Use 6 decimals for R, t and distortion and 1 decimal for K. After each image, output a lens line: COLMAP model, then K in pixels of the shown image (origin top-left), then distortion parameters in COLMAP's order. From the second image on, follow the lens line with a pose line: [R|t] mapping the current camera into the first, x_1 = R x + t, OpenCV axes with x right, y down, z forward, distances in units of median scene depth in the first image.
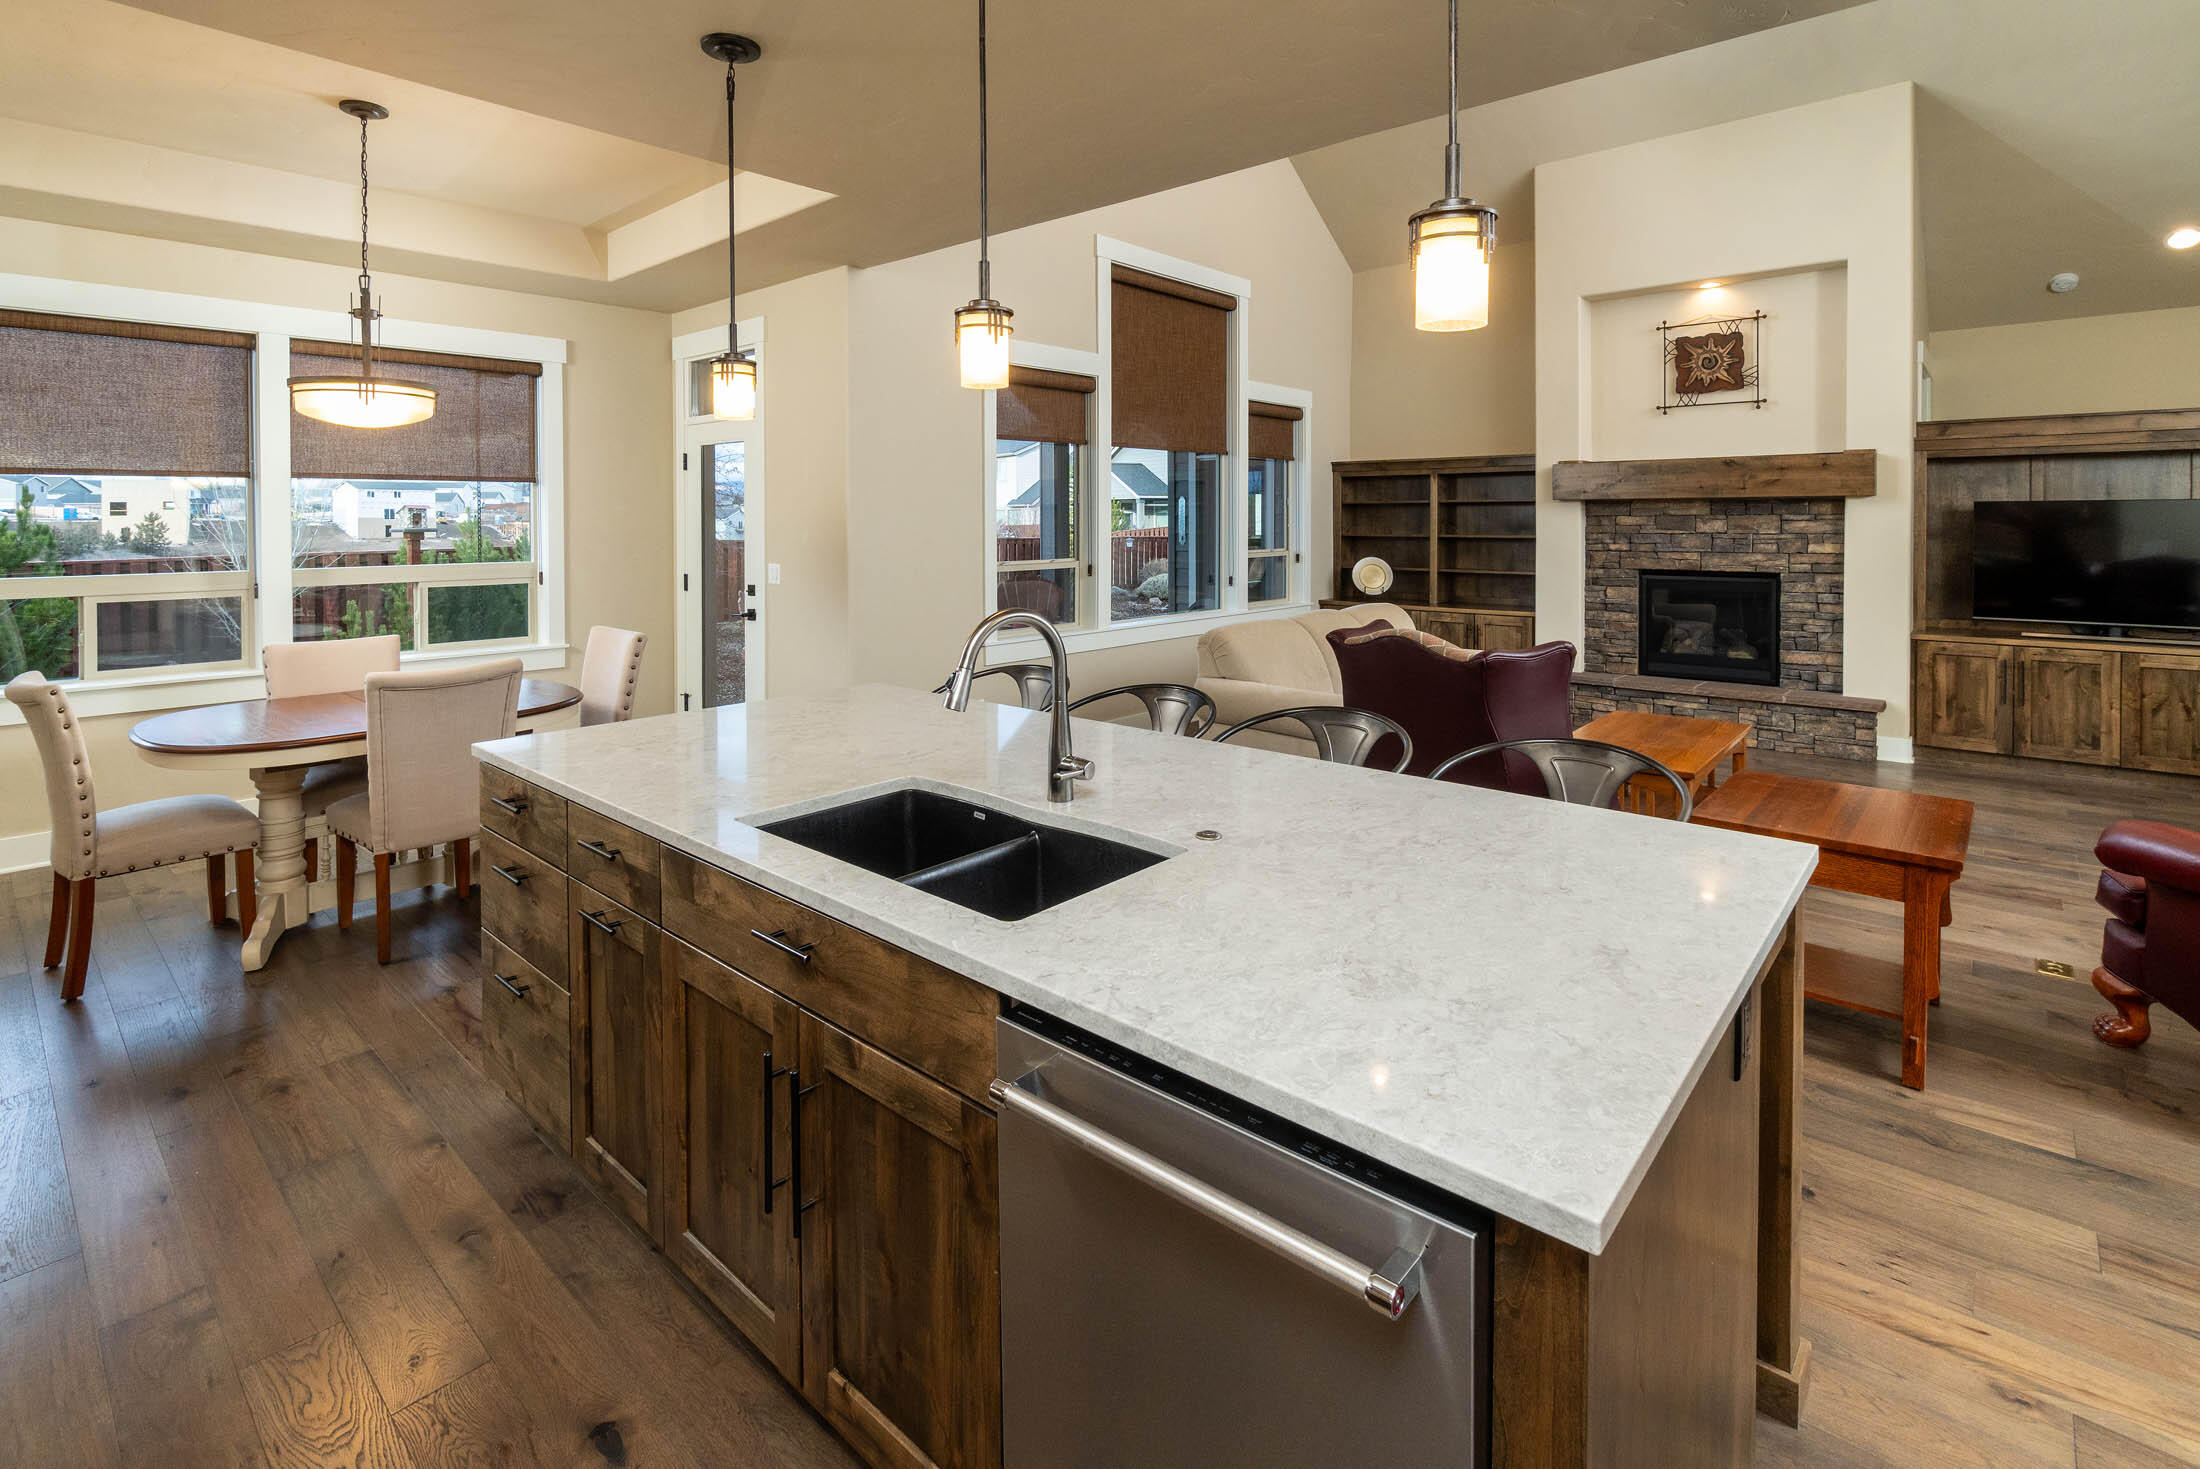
lens RADIAL K [[1009.6, 0, 1099.1], [0, 1009.6, 572.4], [0, 0, 1]] dist [-0.012978, 0.002325]
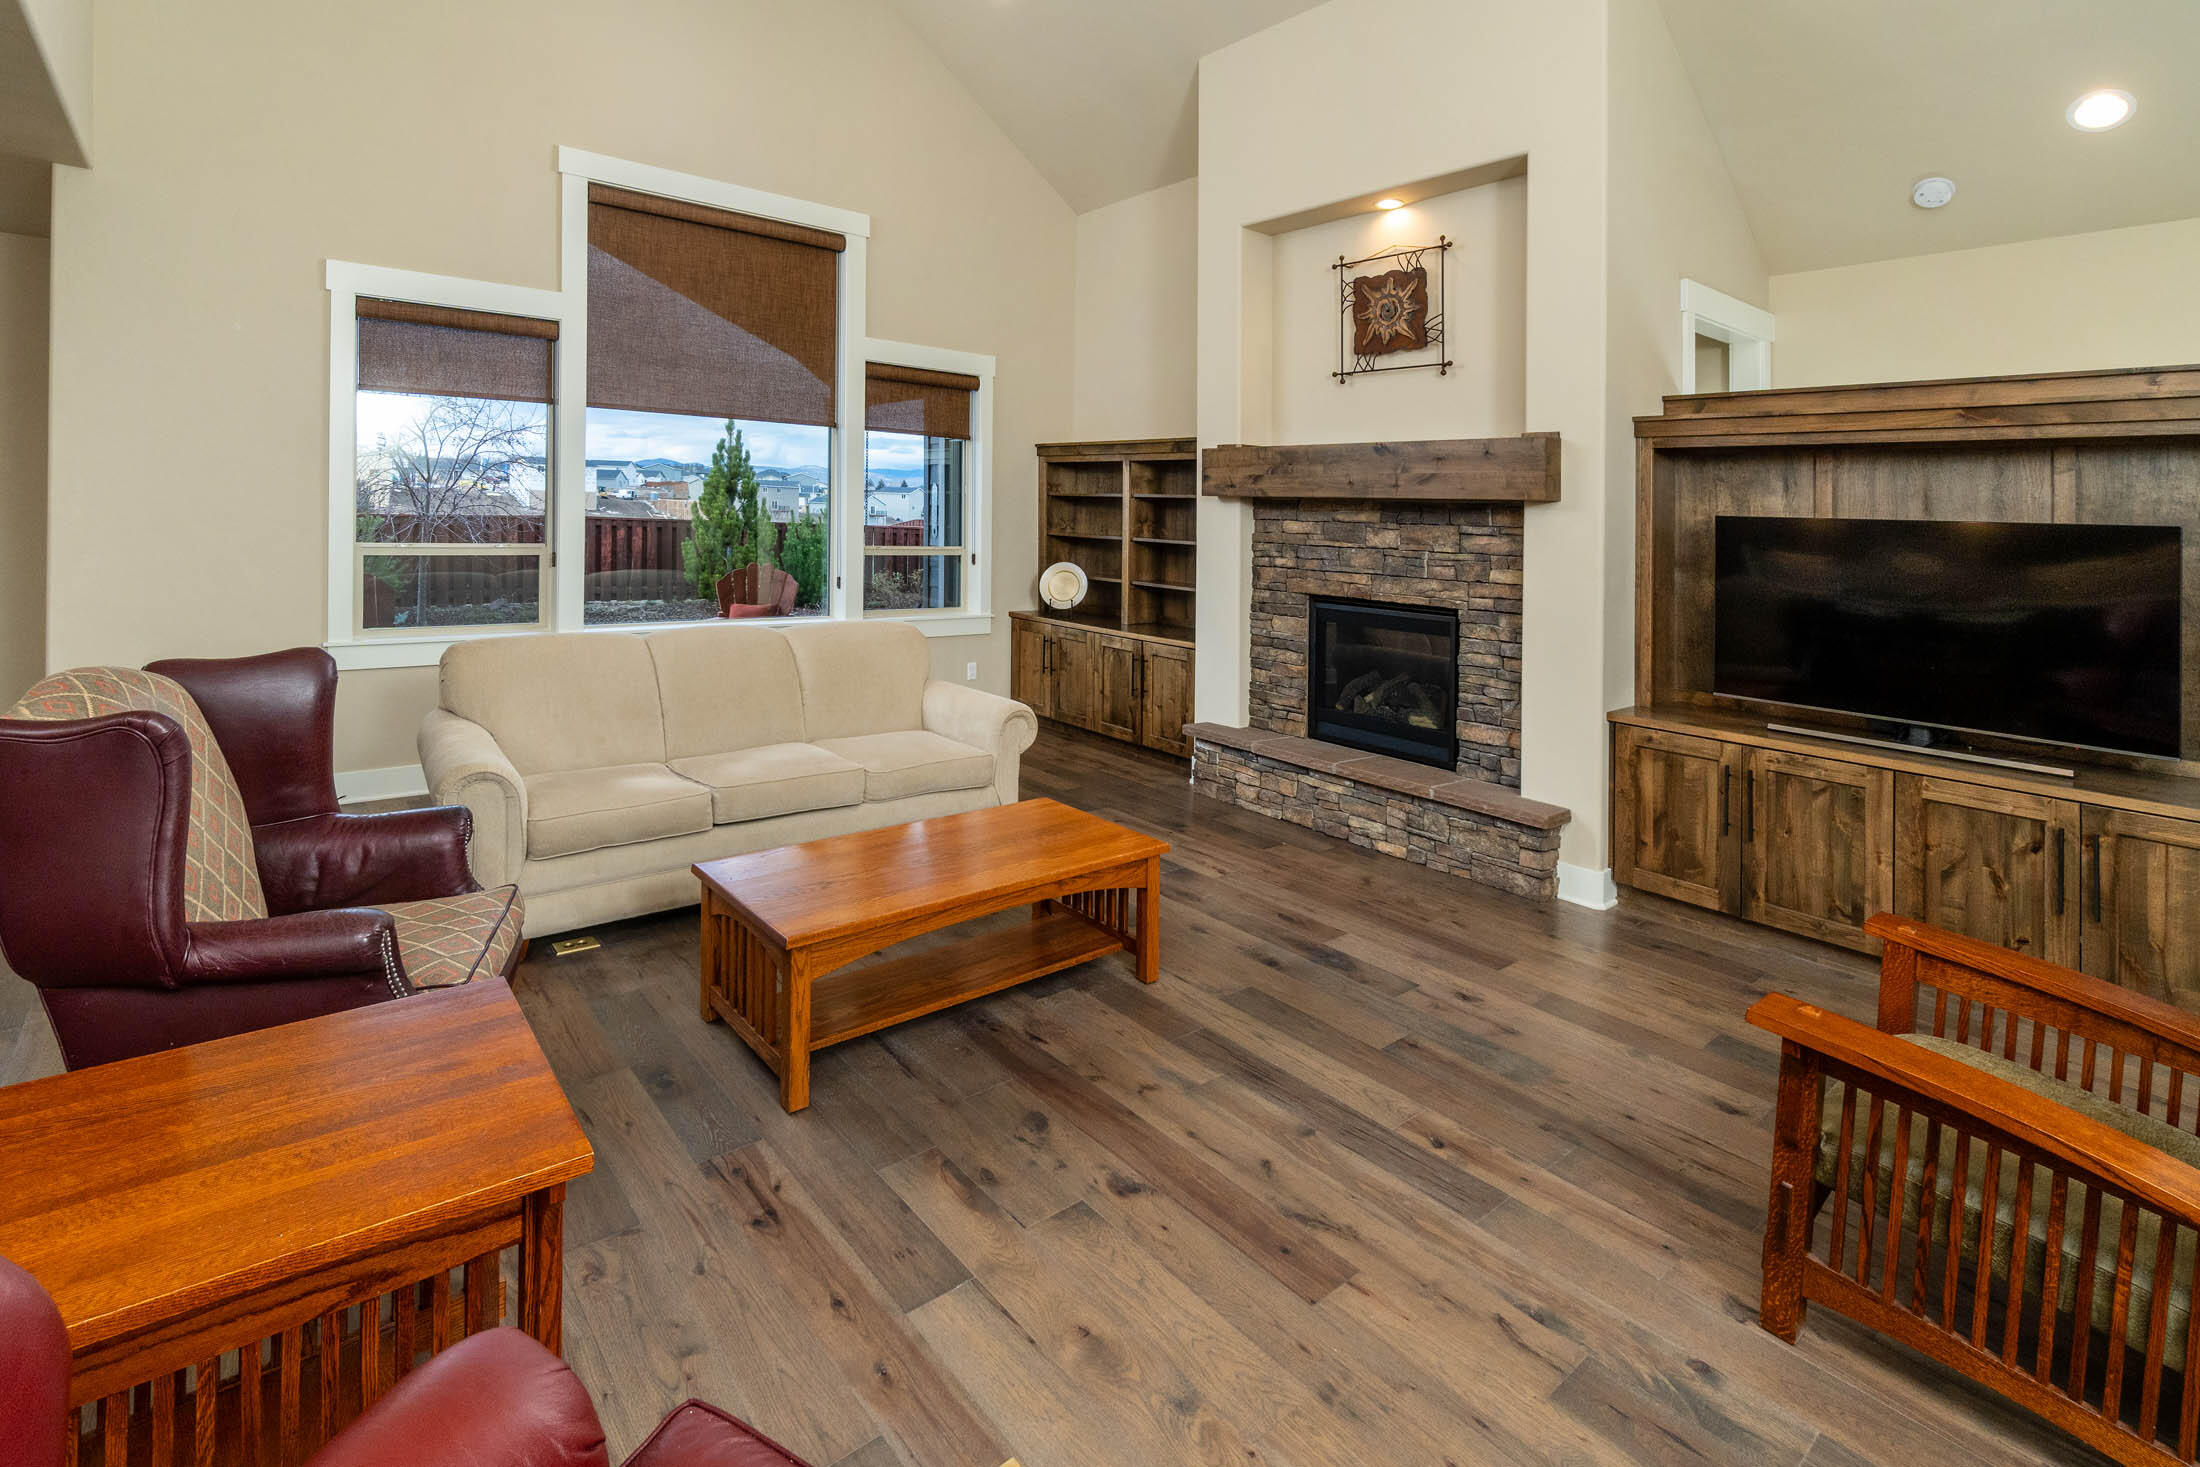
lens RADIAL K [[1009.6, 0, 1087.0], [0, 1009.6, 538.4], [0, 0, 1]] dist [-0.012978, 0.002325]
pose [[0.985324, 0.042594, -0.165297, 0.534205], [-0.047396, 0.998558, -0.025209, -0.018632], [0.163985, 0.032674, 0.985922, 0.265860]]
